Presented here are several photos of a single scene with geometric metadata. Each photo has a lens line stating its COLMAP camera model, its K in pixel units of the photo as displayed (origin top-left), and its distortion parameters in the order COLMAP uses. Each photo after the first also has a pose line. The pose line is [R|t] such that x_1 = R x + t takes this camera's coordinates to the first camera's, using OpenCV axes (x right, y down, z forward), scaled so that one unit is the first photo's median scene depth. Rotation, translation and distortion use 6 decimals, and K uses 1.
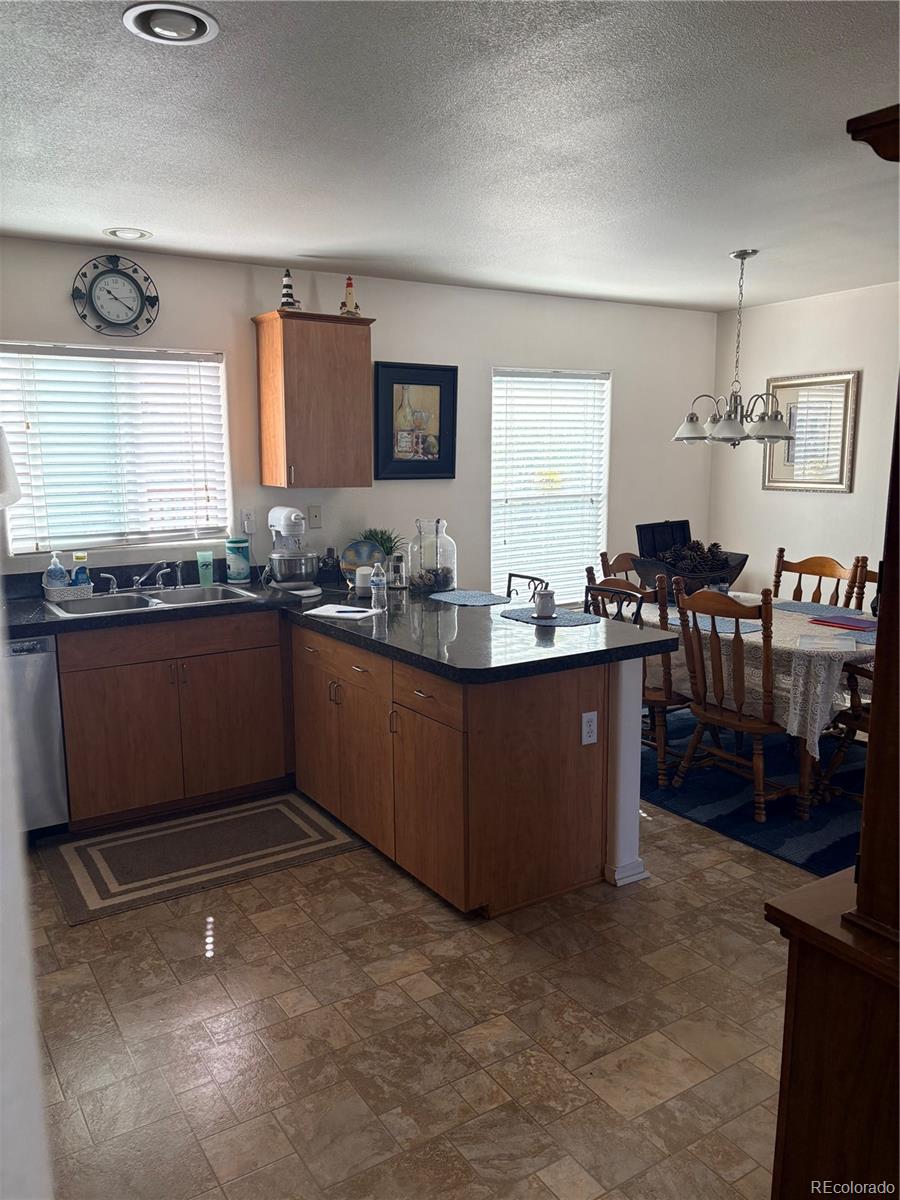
lens RADIAL K [[892.1, 0, 443.2], [0, 892.1, 604.4], [0, 0, 1]] dist [0.051954, -0.060246]
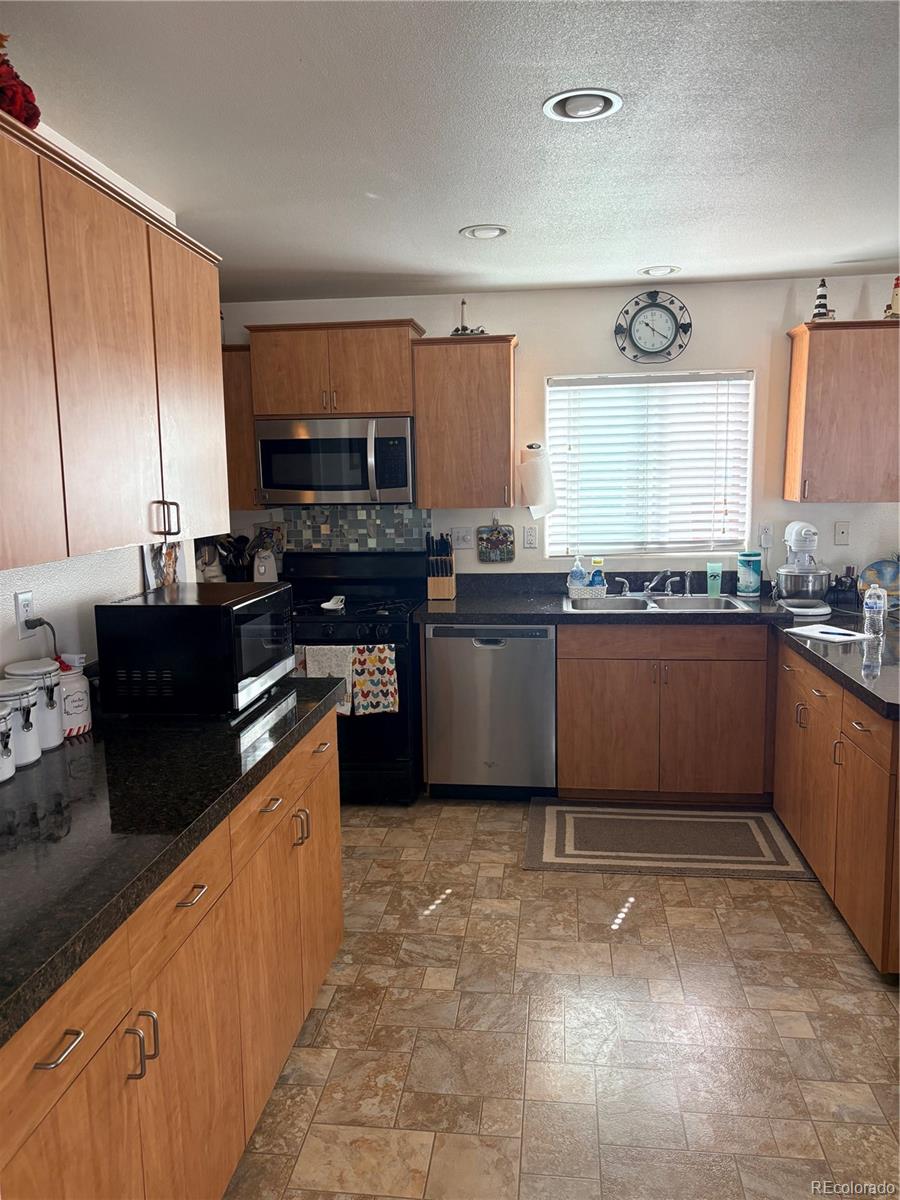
lens RADIAL K [[892.1, 0, 459.6], [0, 892.1, 602.4], [0, 0, 1]] dist [0.051954, -0.060246]
pose [[0.783493, 0.083913, -0.615709, 0.158688], [-0.093846, 0.995454, 0.016247, -0.002780], [0.614274, 0.045052, 0.787806, 0.003165]]
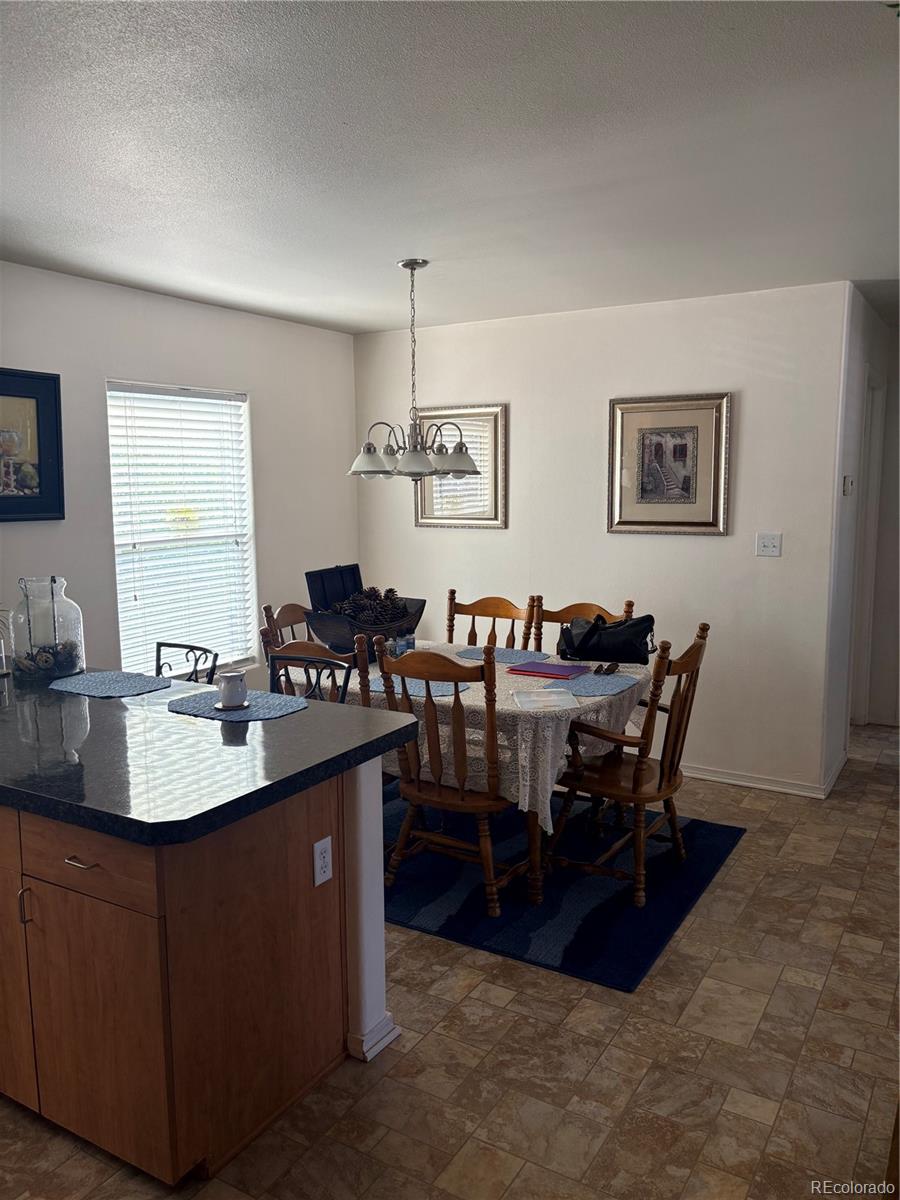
lens RADIAL K [[892.1, 0, 442.3], [0, 892.1, 603.5], [0, 0, 1]] dist [0.051954, -0.060246]
pose [[0.898553, -0.058204, 0.434989, -0.044133], [0.073375, 0.997139, -0.018147, -0.040303], [-0.432688, 0.048223, 0.900253, 0.217235]]
